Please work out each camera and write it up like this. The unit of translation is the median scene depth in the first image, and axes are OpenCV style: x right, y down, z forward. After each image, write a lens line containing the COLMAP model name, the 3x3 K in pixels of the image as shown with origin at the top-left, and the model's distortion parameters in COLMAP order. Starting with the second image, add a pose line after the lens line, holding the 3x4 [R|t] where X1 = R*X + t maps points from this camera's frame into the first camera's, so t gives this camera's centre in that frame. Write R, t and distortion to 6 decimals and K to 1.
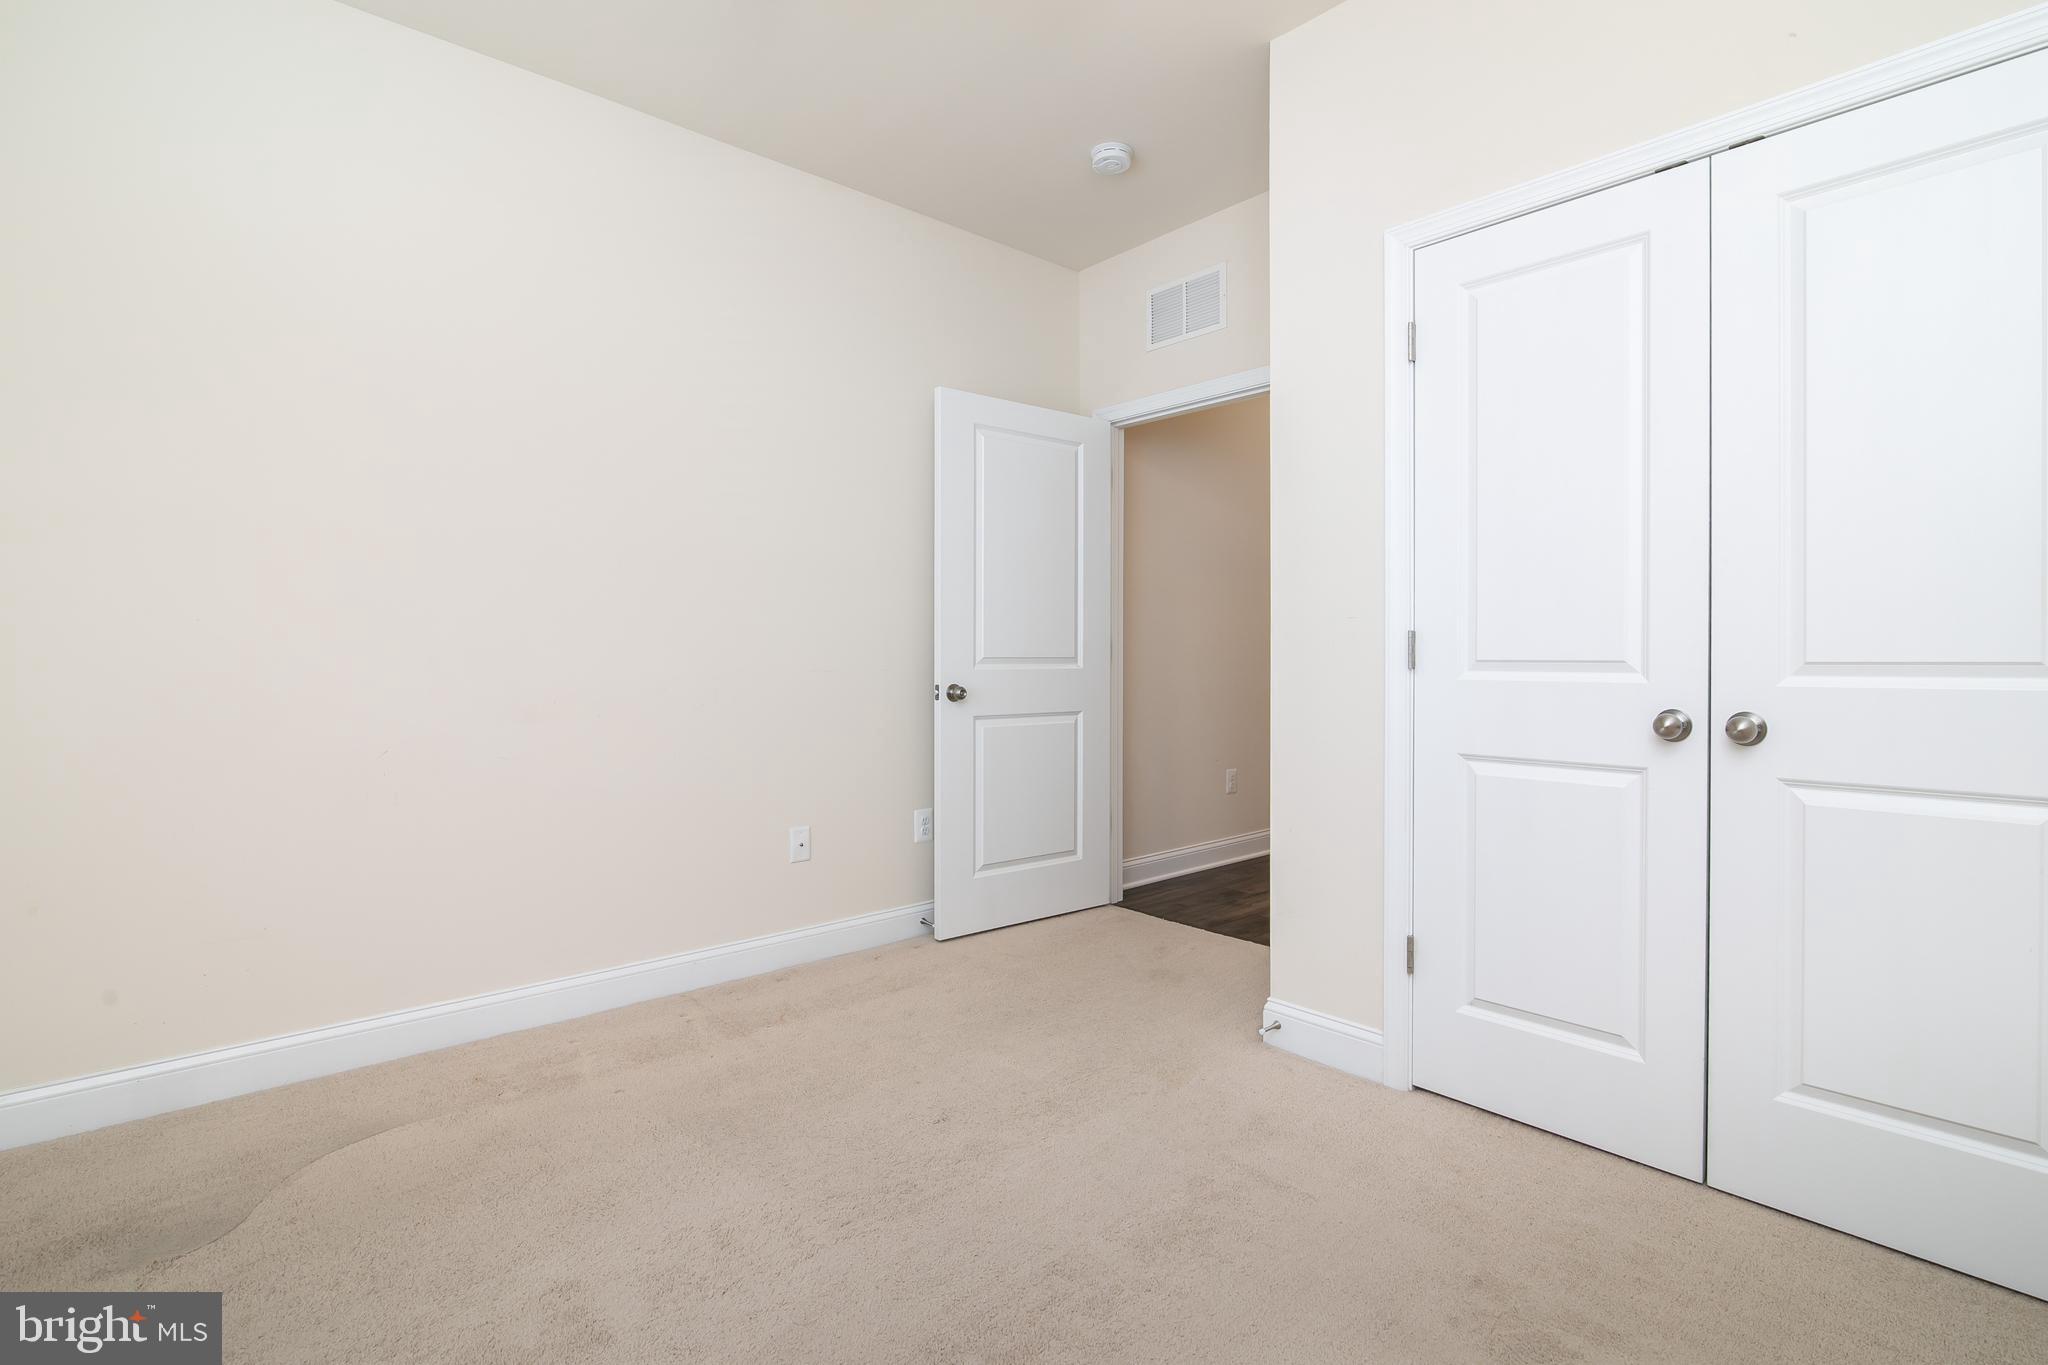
lens RADIAL K [[992.0, 0, 1023.1], [0, 992.0, 657.9], [0, 0, 1]] dist [0.000472, -0.000123]
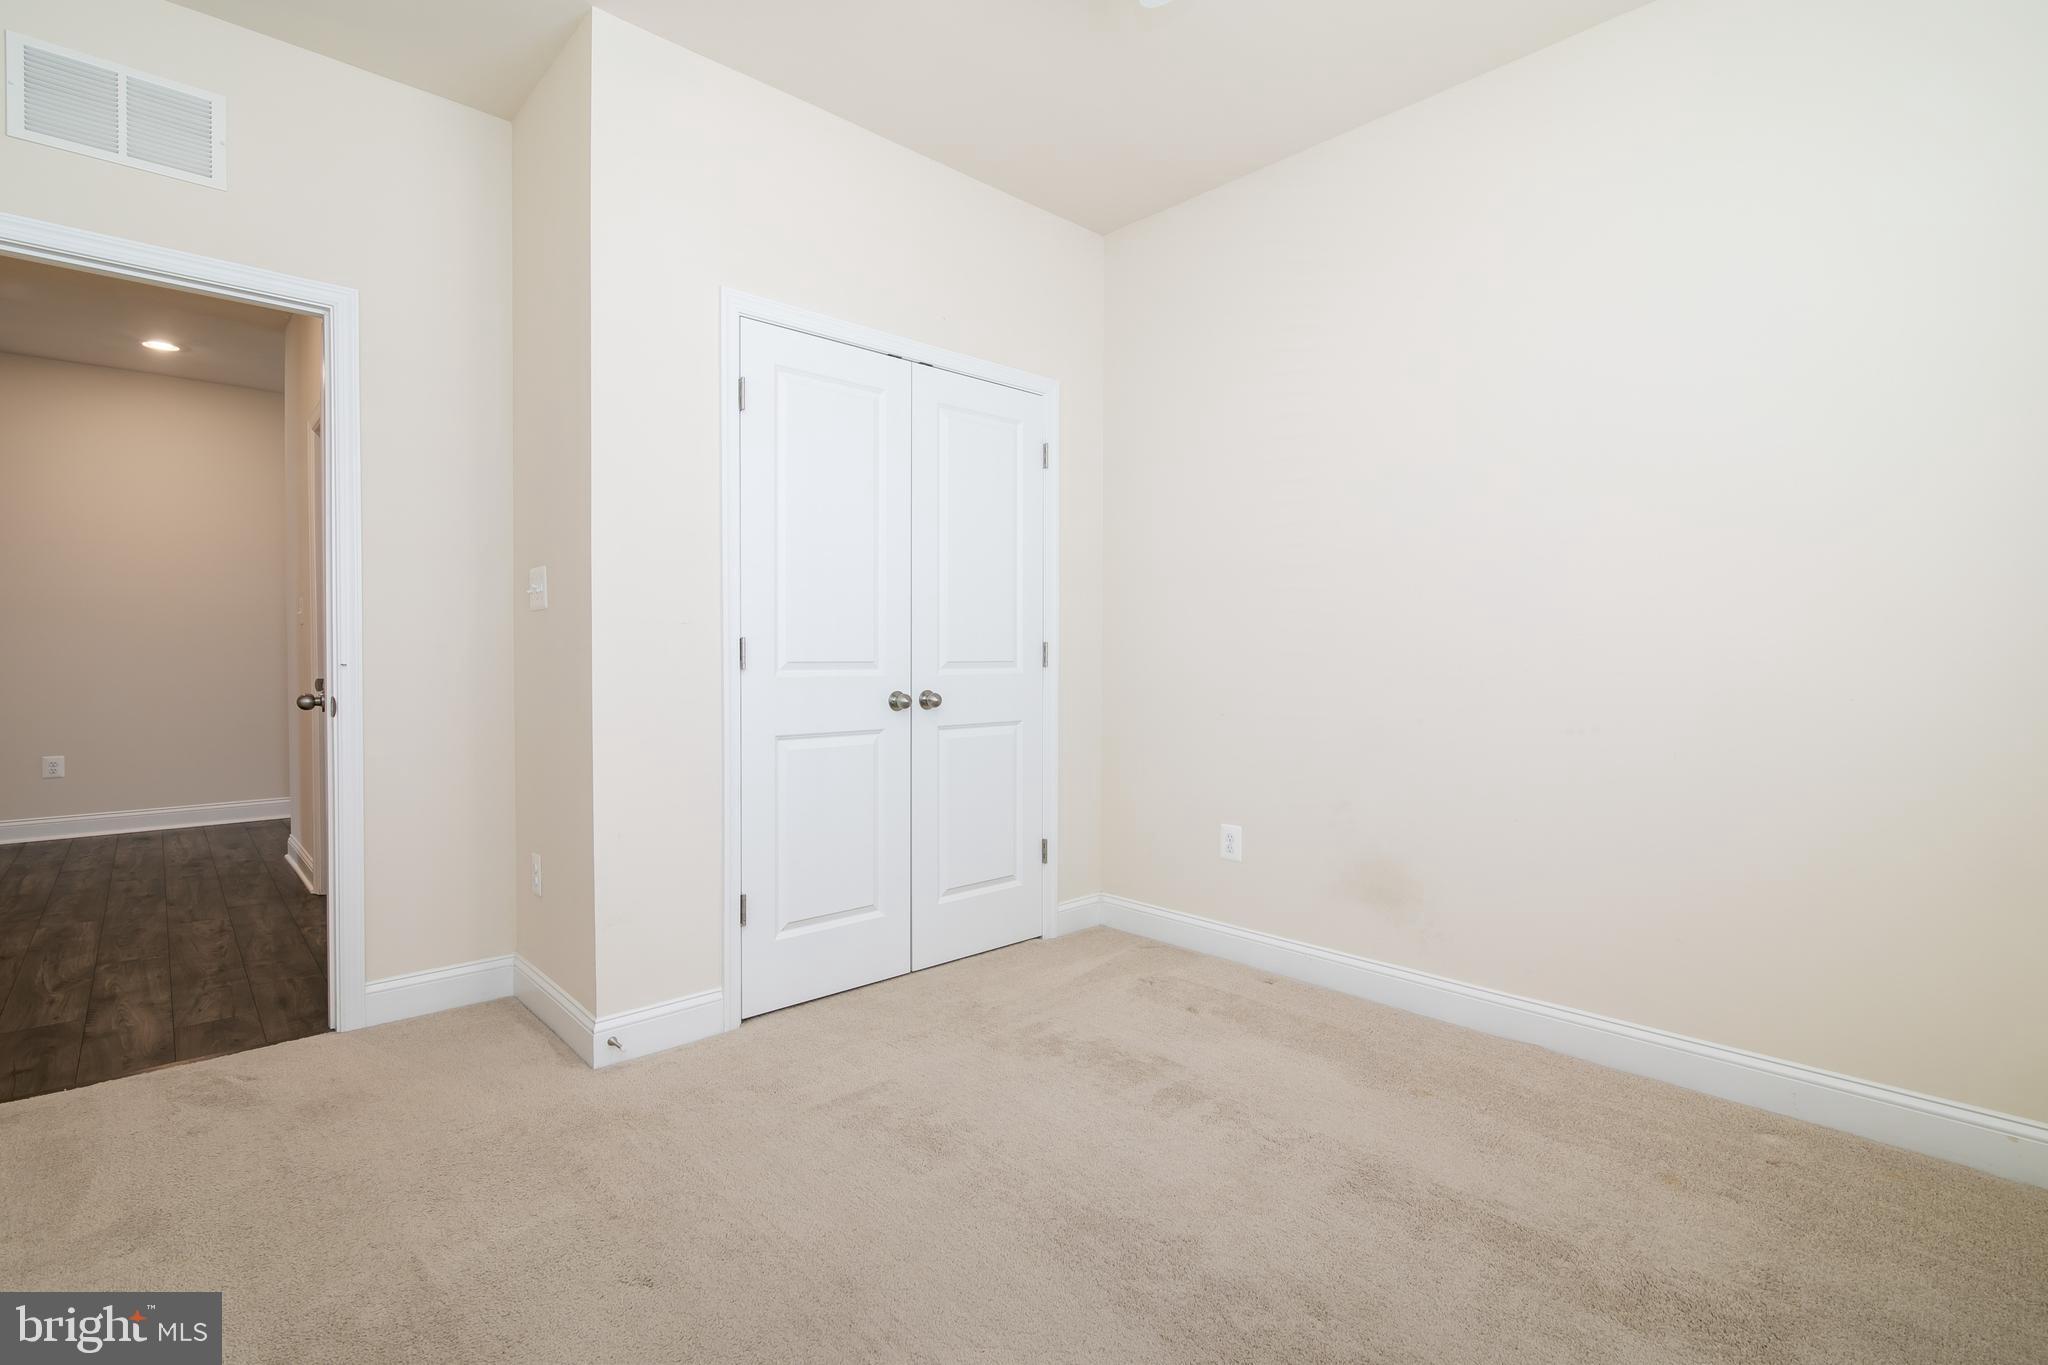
lens RADIAL K [[913.7, 0, 1035.0], [0, 913.7, 673.2], [0, 0, 1]] dist [0.024849, -0.010426]
pose [[-0.030208, -0.020693, 0.999329, -0.791869], [0.005080, 0.999770, 0.020856, -0.006951], [-0.999531, 0.005707, -0.030096, 0.756670]]
